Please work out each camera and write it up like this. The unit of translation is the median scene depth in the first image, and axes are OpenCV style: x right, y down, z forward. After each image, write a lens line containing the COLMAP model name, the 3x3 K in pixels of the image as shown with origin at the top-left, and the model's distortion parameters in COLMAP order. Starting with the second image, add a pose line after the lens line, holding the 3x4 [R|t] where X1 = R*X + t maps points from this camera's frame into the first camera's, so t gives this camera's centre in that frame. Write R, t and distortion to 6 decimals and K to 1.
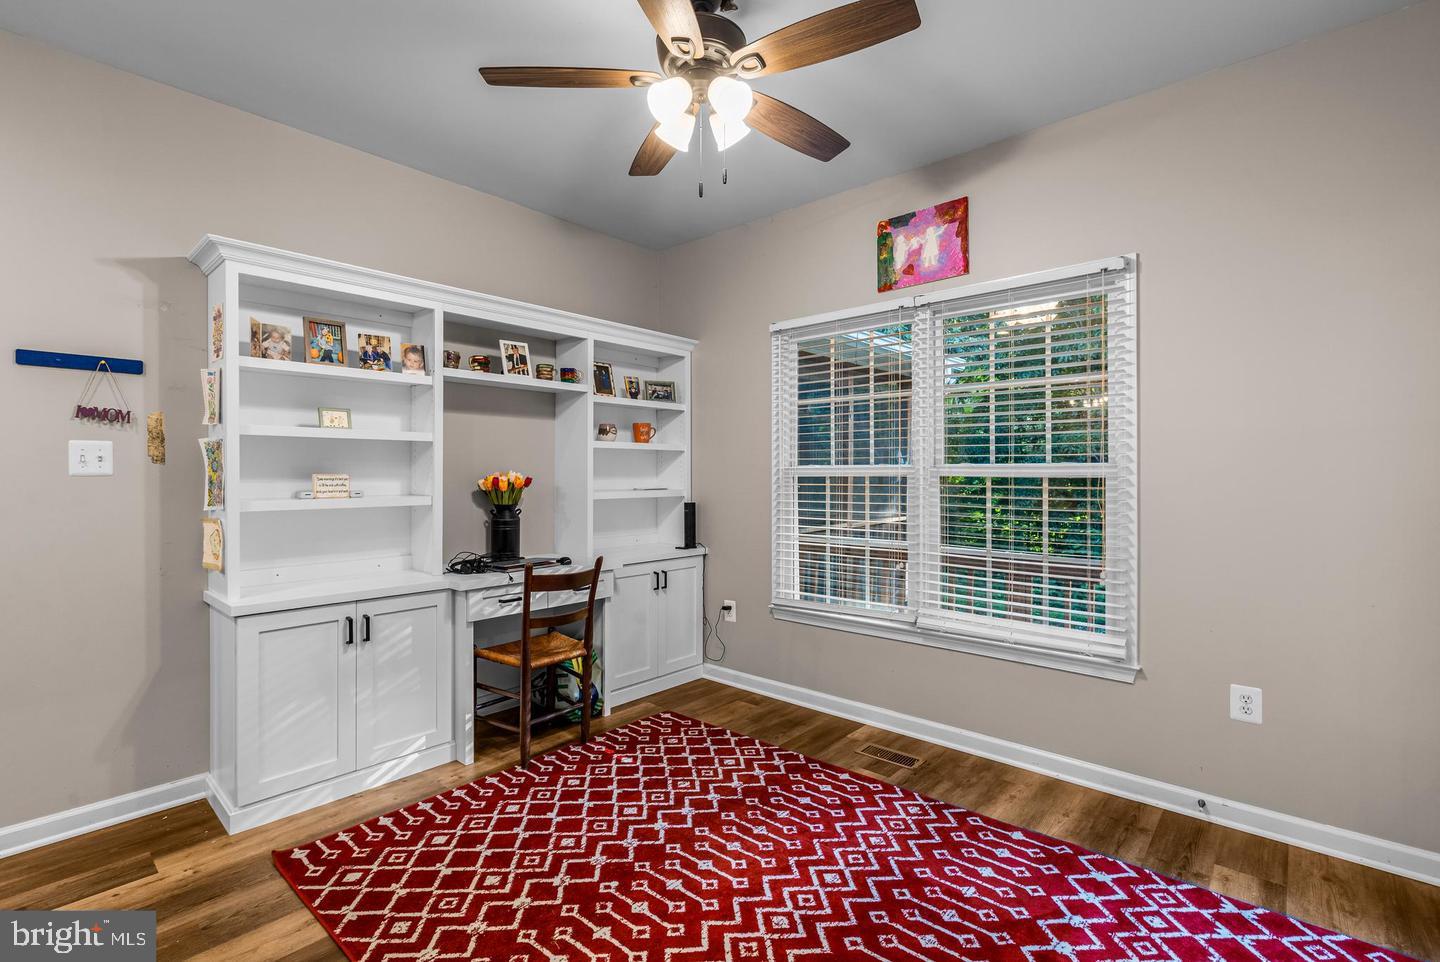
lens RADIAL K [[649.7, 0, 711.9], [0, 649.7, 475.9], [0, 0, 1]] dist [-0.002356, -0.000268]
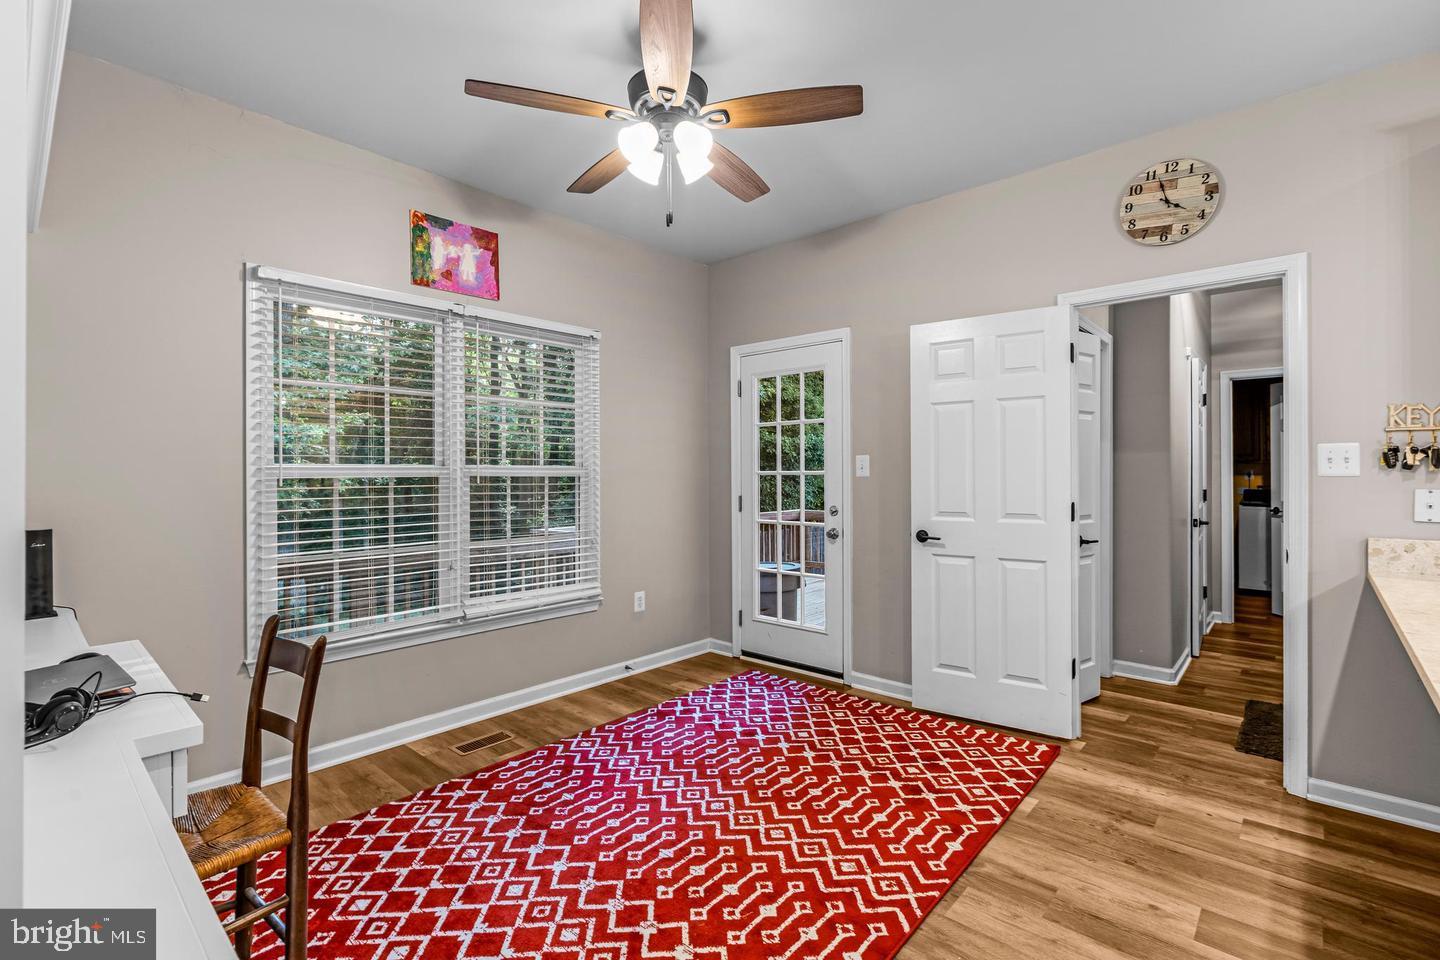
lens RADIAL K [[649.7, 0, 711.9], [0, 649.7, 474.9], [0, 0, 1]] dist [-0.002356, -0.000268]
pose [[0.012643, -0.003339, 0.999915, -0.920717], [0.006404, 0.999974, 0.003258, -0.003110], [-0.999900, 0.006363, 0.012664, 0.734683]]
